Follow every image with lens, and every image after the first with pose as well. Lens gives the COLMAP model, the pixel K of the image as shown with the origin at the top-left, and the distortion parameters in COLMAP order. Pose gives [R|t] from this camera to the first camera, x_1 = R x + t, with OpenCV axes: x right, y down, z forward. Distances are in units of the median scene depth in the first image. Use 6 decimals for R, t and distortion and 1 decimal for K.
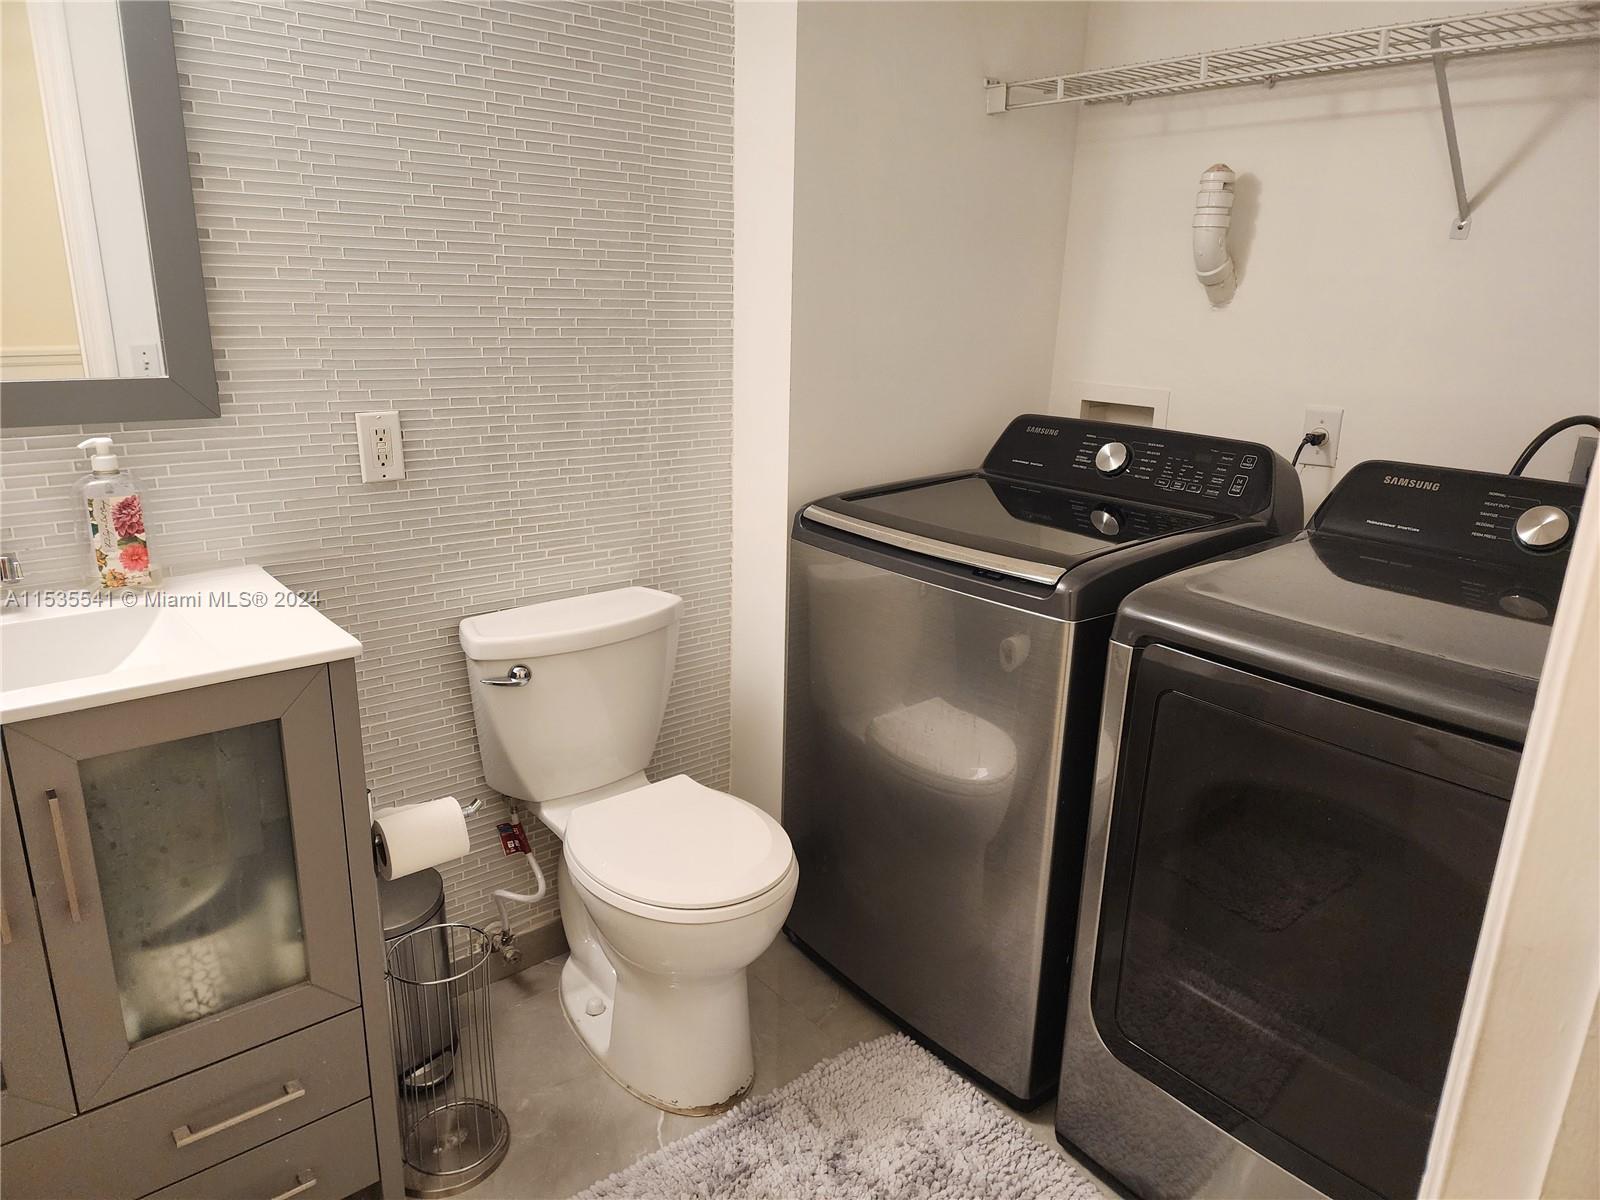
lens RADIAL K [[1078.2, 0, 802.3], [0, 1078.2, 603.4], [0, 0, 1]] dist [0.061963, -0.051637]
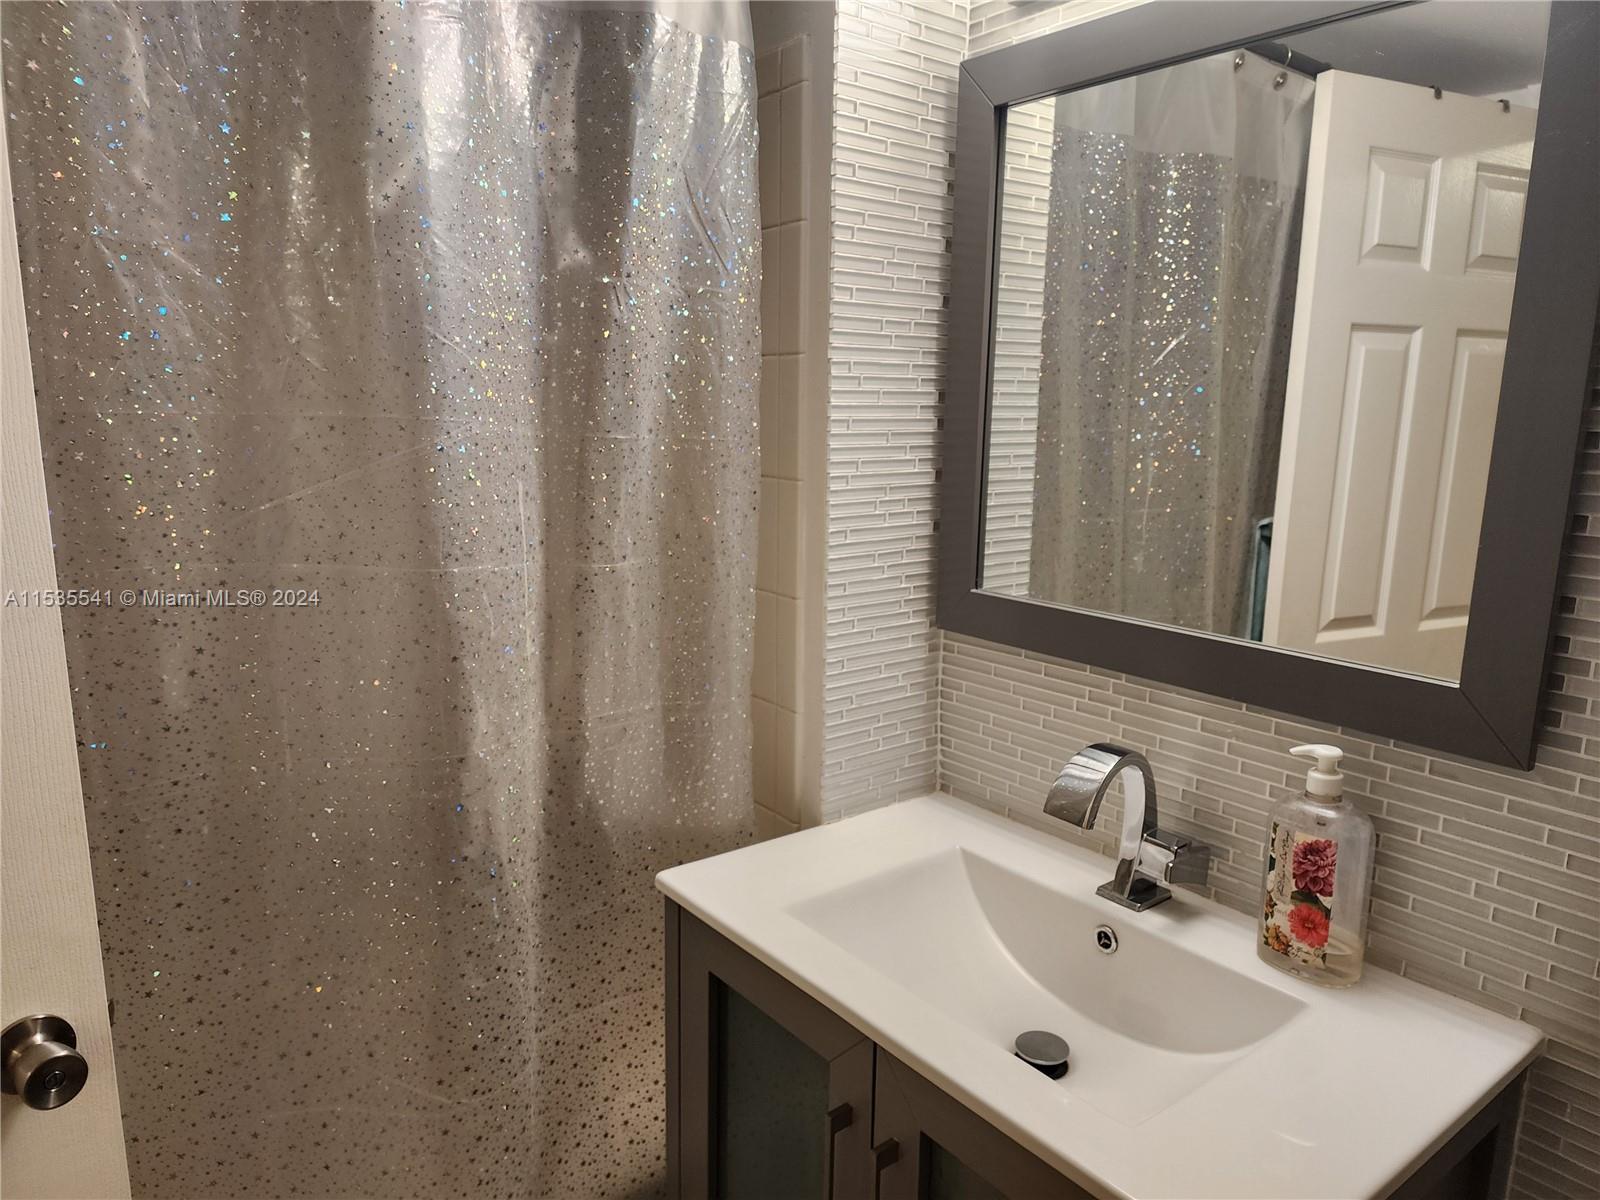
lens RADIAL K [[1078.2, 0, 798.9], [0, 1078.2, 610.5], [0, 0, 1]] dist [0.061963, -0.051637]
pose [[-0.025171, 0.176071, -0.984056, 0.021660], [-0.294835, 0.939275, 0.175601, -0.247978], [0.955217, 0.294554, 0.028270, 0.628411]]
